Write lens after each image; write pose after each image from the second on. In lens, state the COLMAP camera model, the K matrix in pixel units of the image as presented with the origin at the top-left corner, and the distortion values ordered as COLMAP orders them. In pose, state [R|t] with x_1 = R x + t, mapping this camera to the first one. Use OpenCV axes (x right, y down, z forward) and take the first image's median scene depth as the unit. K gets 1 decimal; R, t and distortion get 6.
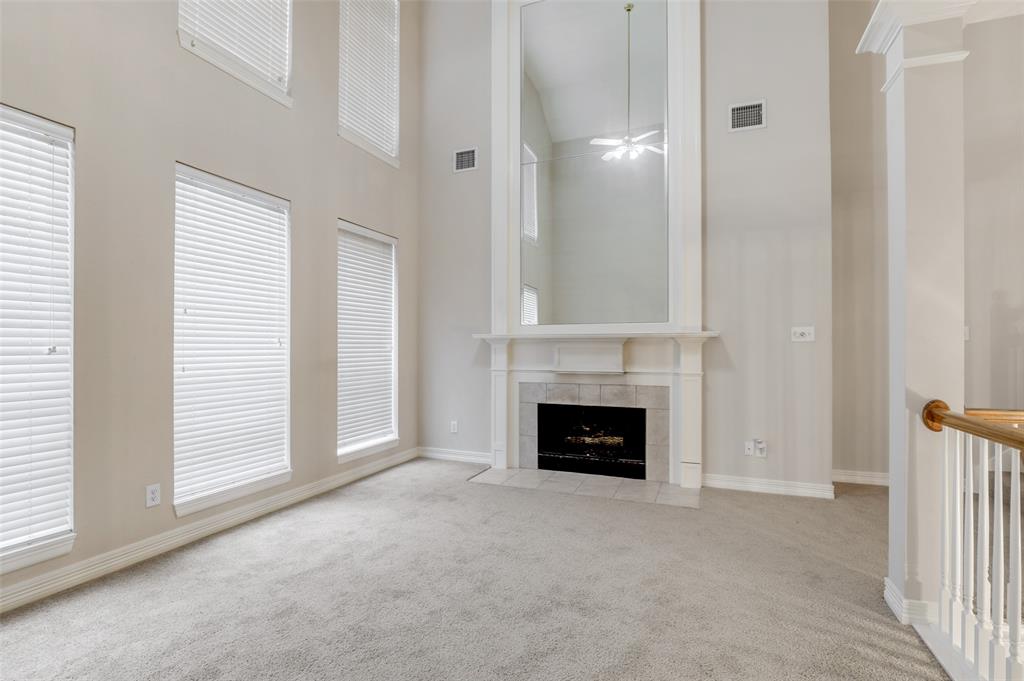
lens RADIAL K [[480.8, 0, 512.0], [0, 480.8, 340.5], [0, 0, 1]] dist [-0.001859, -0.000595]
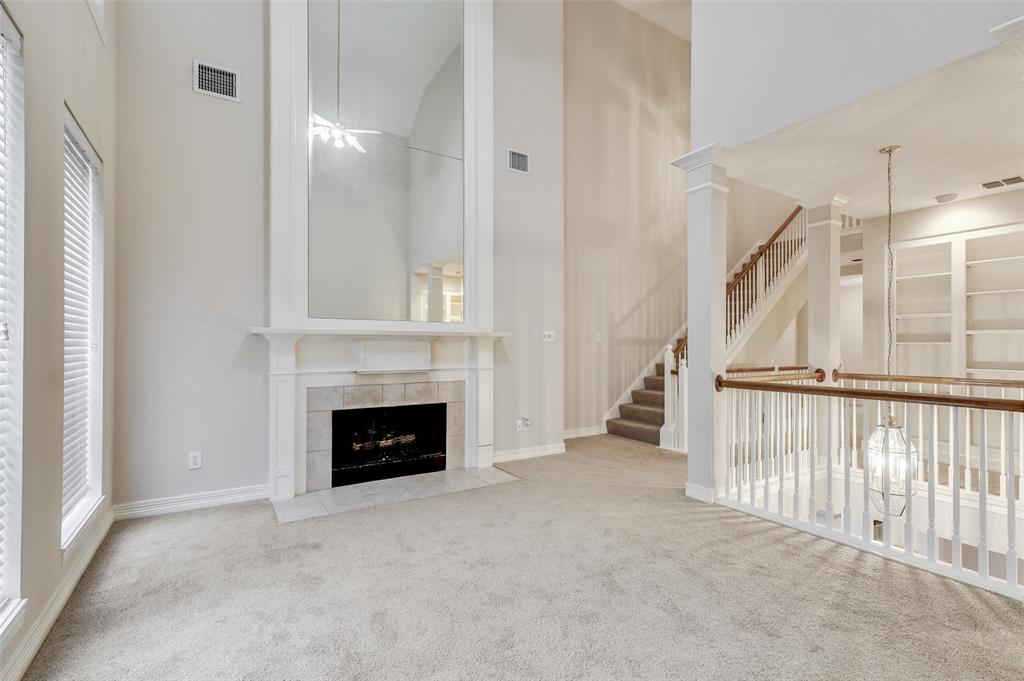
lens RADIAL K [[466.8, 0, 511.8], [0, 466.8, 337.7], [0, 0, 1]] dist [0.018715, -0.000154]
pose [[0.585264, 0.015463, 0.810695, -0.485995], [-0.013407, 0.999866, -0.009392, 0.005309], [-0.810732, -0.005373, 0.585393, 0.283252]]
